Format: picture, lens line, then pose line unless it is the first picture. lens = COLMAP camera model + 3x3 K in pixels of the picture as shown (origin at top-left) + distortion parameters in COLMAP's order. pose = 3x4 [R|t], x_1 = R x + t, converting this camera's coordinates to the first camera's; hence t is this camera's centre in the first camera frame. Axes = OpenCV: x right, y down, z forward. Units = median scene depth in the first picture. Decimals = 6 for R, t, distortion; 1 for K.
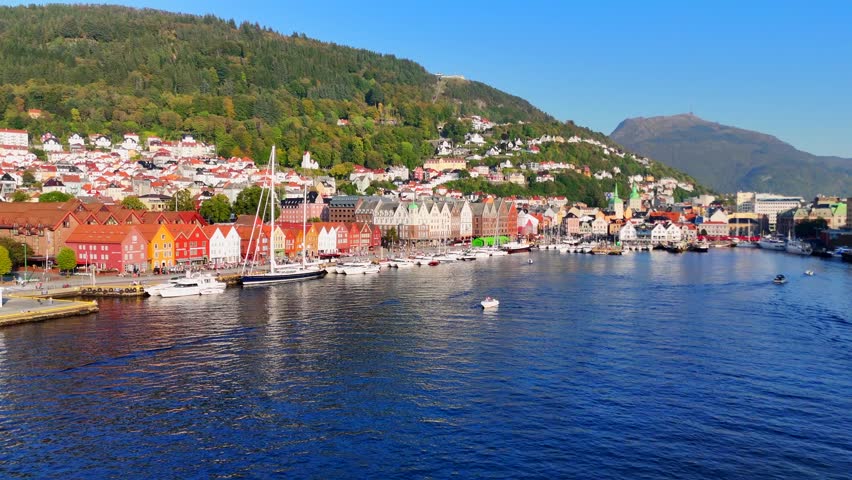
lens RADIAL K [[643.5, 0, 426.0], [0, 643.5, 240.0], [0, 0, 1]] dist [0.053933, -0.000421]
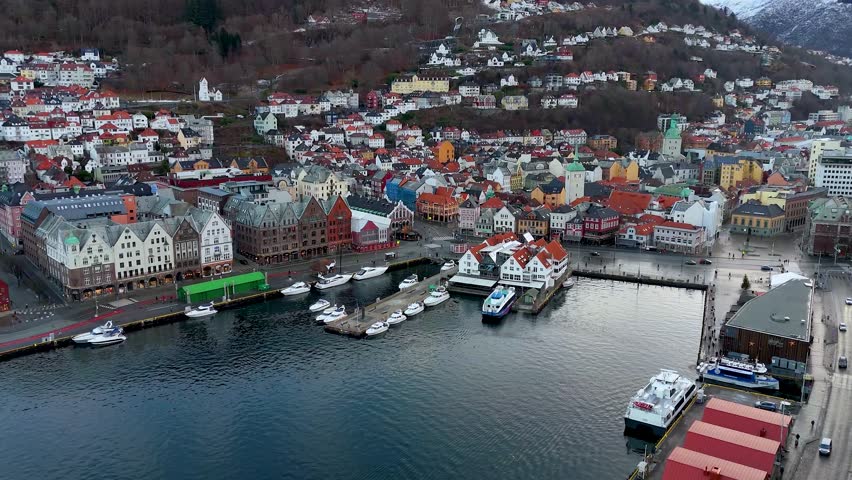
lens RADIAL K [[734.8, 0, 426.0], [0, 734.8, 240.0], [0, 0, 1]] dist [0.054169, -0.009766]
pose [[0.978799, 0.037781, -0.201307, 0.212155], [-0.004429, 0.986514, 0.163614, -0.077792], [0.204773, -0.159254, 0.965767, 0.156690]]
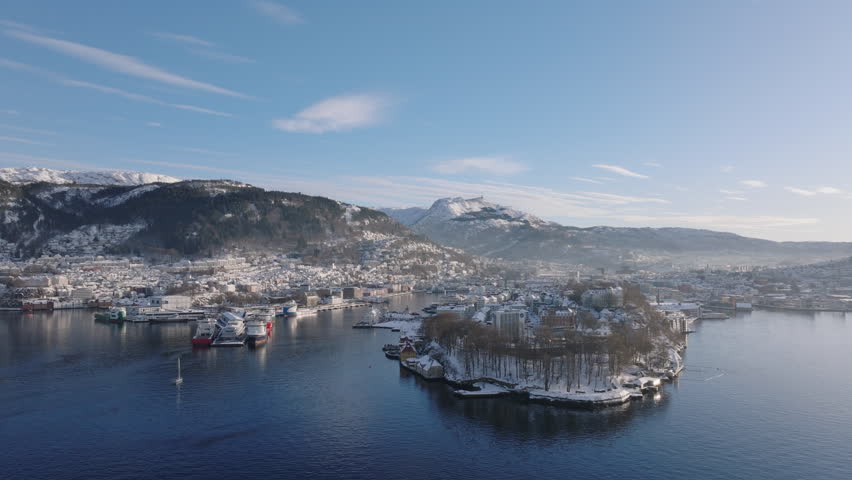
lens RADIAL K [[734.8, 0, 426.0], [0, 734.8, 240.0], [0, 0, 1]] dist [0.054169, -0.009766]
pose [[0.963590, -0.000117, 0.267386, -0.572007], [0.016811, 0.998048, -0.060143, -0.023166], [-0.266857, 0.062448, 0.961711, -2.032044]]
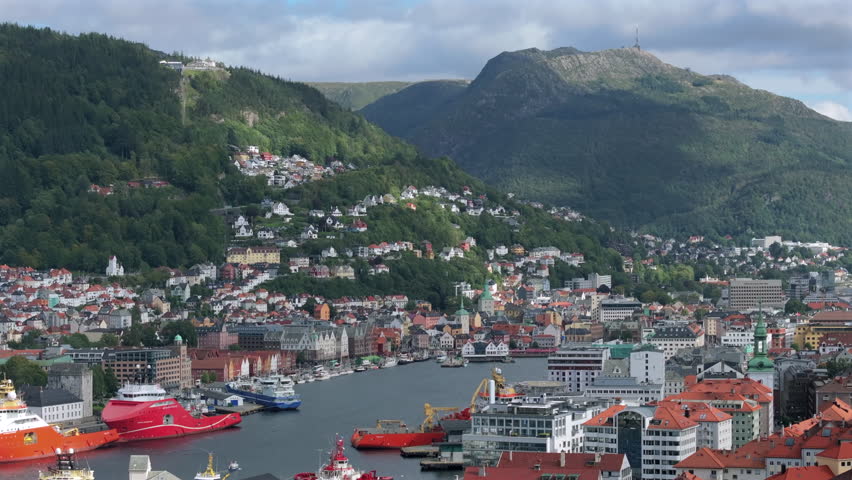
lens RADIAL K [[2142.7, 0, 426.0], [0, 2142.7, 240.0], [0, 0, 1]] dist [0.093317, -0.110713]
pose [[0.968794, -0.012271, 0.247563, -0.407237], [0.021574, 0.999158, -0.034900, -0.041065], [-0.246926, 0.039152, 0.968243, -1.546189]]
